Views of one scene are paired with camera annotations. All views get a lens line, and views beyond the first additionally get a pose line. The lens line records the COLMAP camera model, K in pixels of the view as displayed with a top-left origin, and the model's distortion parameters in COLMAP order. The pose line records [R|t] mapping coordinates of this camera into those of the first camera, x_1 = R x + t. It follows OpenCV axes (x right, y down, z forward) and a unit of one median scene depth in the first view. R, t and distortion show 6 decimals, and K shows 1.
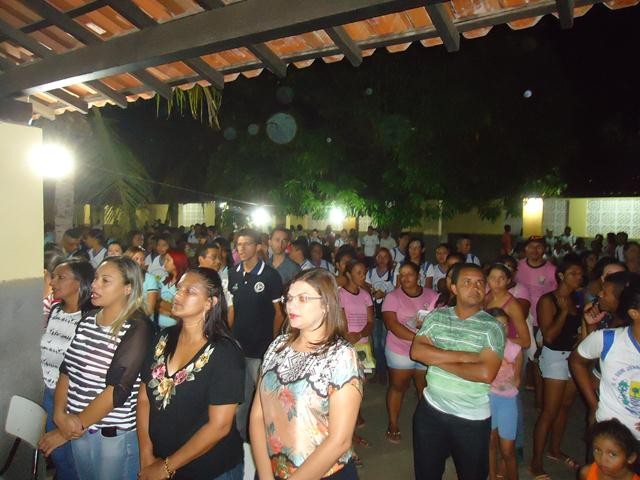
lens RADIAL K [[465.3, 0, 320.0], [0, 465.3, 240.0], [0, 0, 1]] dist [-0.006206, -0.000022]
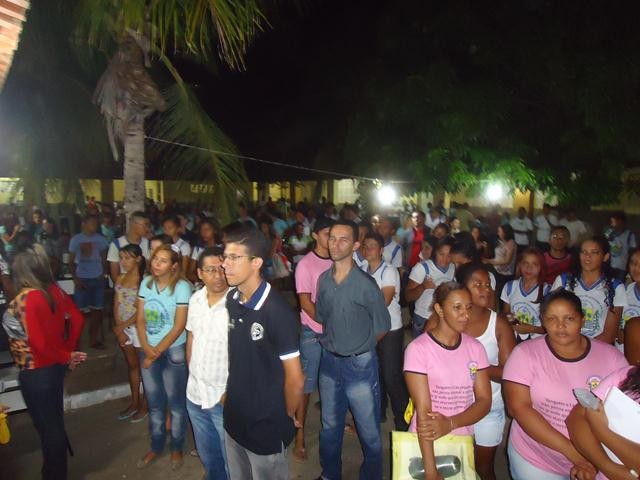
lens RADIAL K [[456.6, 0, 319.8], [0, 456.6, 250.3], [0, 0, 1]] dist [0.006298, 0.004751]
pose [[0.930907, 0.034805, -0.363594, 0.046478], [-0.005677, 0.996708, 0.080877, -0.014827], [0.365212, -0.073225, 0.928040, 0.161688]]
